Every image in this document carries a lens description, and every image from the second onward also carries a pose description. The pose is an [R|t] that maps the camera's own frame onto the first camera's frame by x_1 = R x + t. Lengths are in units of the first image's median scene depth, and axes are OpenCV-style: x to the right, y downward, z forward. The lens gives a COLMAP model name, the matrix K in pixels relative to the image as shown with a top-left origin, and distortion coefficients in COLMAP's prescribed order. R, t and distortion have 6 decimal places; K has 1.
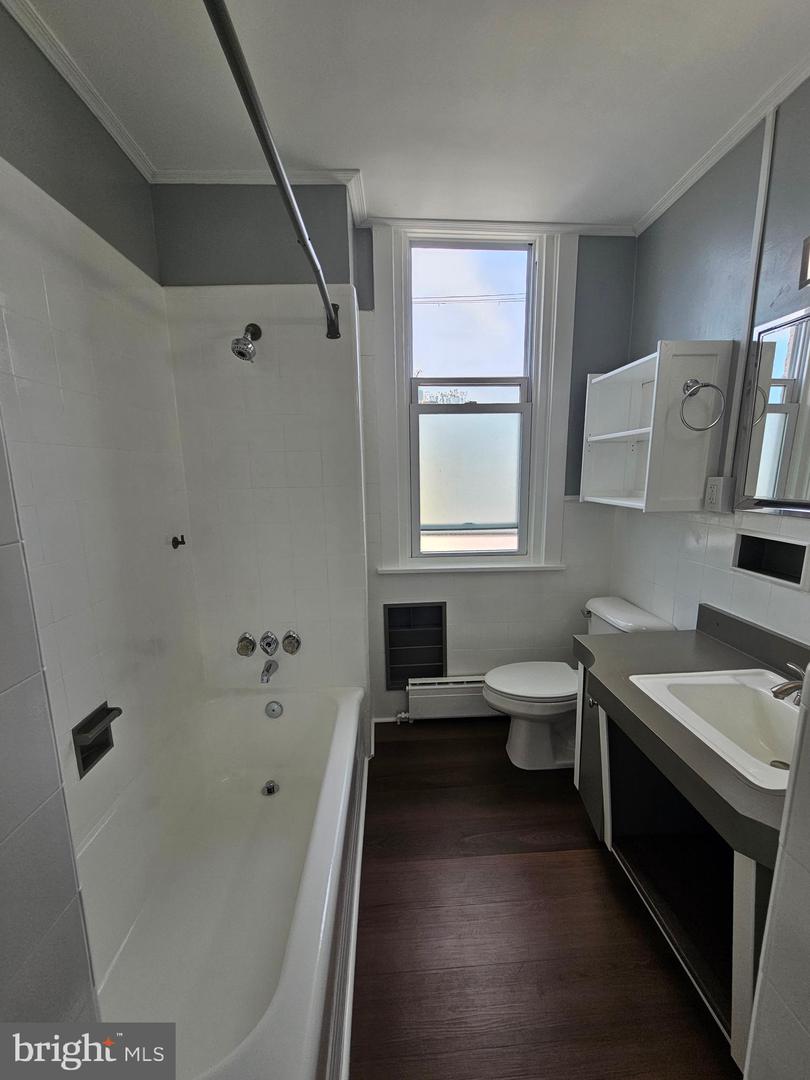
lens RADIAL K [[442.1, 0, 405.5], [0, 442.1, 552.0], [0, 0, 1]] dist [-0.001549, 0.000687]
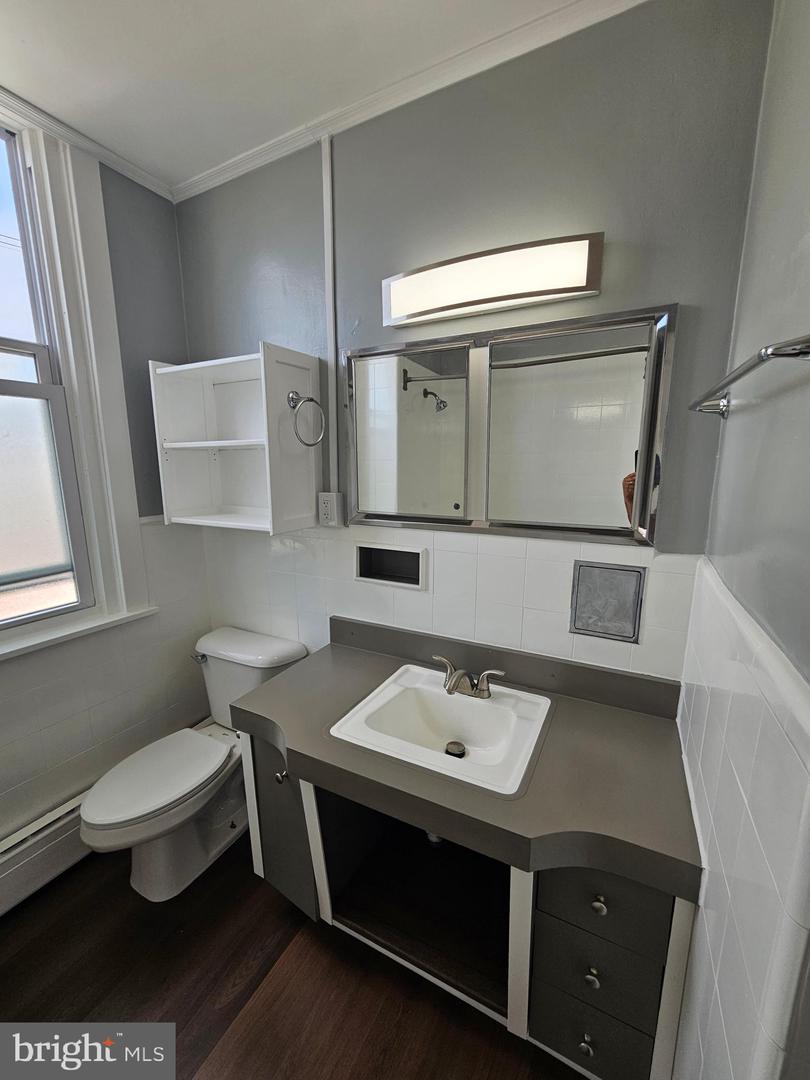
lens RADIAL K [[442.1, 0, 405.5], [0, 442.1, 552.0], [0, 0, 1]] dist [-0.001549, 0.000687]
pose [[0.515425, -0.156790, 0.842469, -0.073687], [0.153899, 0.984071, 0.088988, -0.094818], [-0.843002, 0.083788, 0.531345, 0.311365]]
